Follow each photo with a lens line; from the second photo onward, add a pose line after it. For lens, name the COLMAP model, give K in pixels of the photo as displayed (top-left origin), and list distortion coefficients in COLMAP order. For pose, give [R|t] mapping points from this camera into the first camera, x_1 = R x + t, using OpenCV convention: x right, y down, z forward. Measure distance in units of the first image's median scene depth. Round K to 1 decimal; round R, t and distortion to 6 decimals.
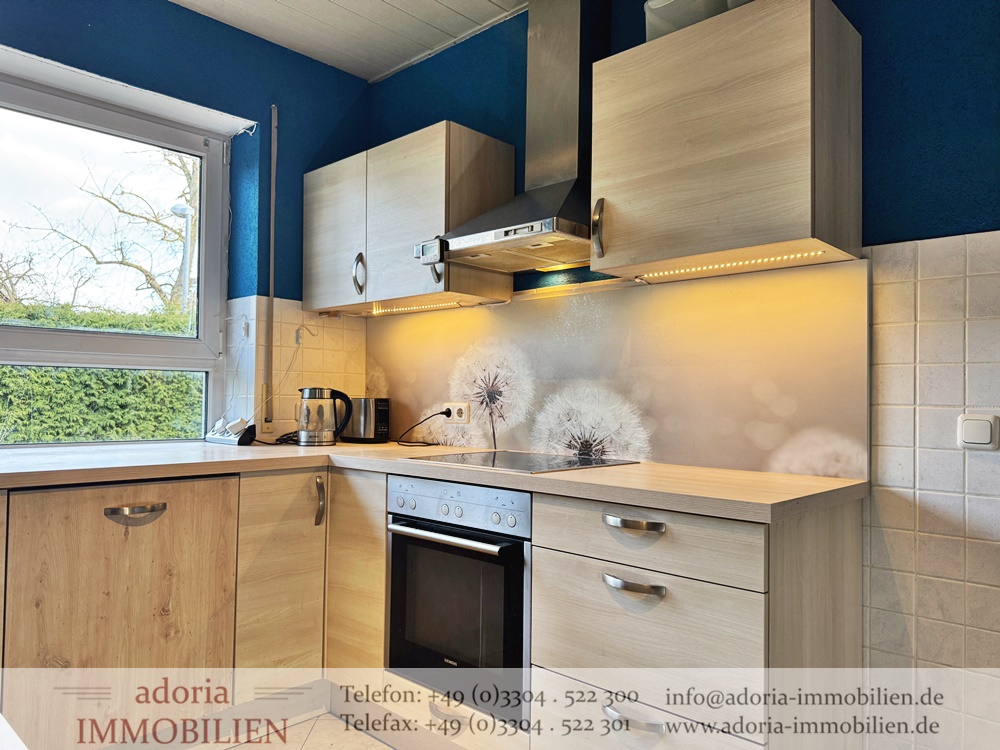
lens RADIAL K [[707.7, 0, 496.7], [0, 707.7, 382.3], [0, 0, 1]] dist [0.001033, -0.000122]
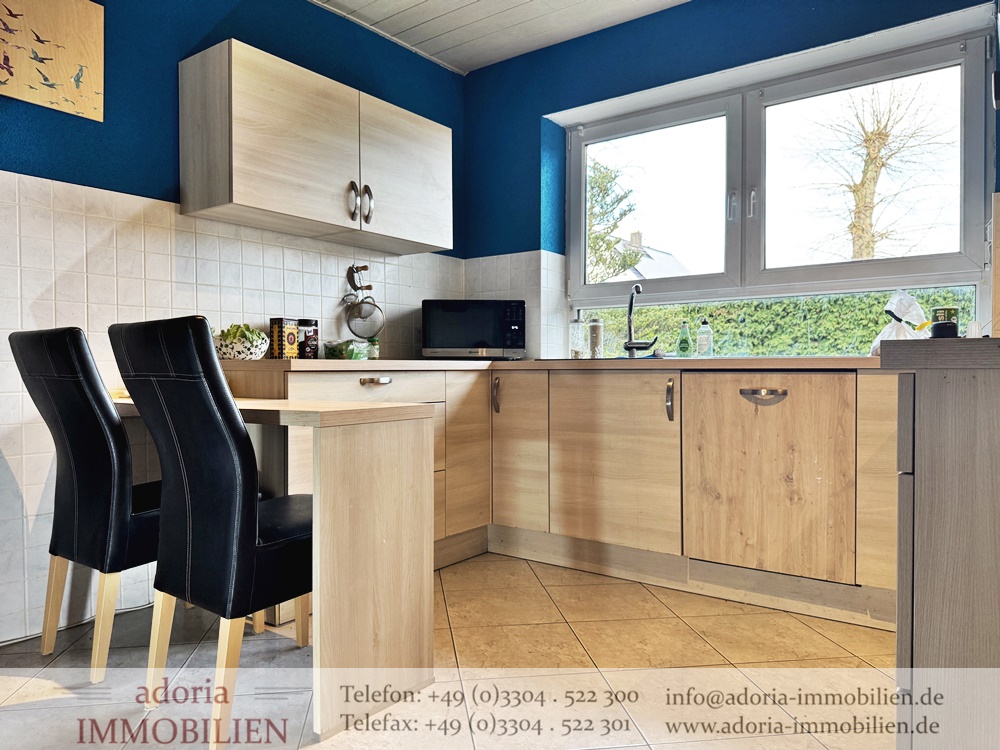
lens RADIAL K [[707.7, 0, 496.4], [0, 707.7, 373.5], [0, 0, 1]] dist [0.001033, -0.000122]
pose [[0.122345, -0.002981, -0.992483, 0.685551], [0.033003, 0.999455, 0.001066, 0.124807], [0.991939, -0.032886, 0.122377, 0.357079]]
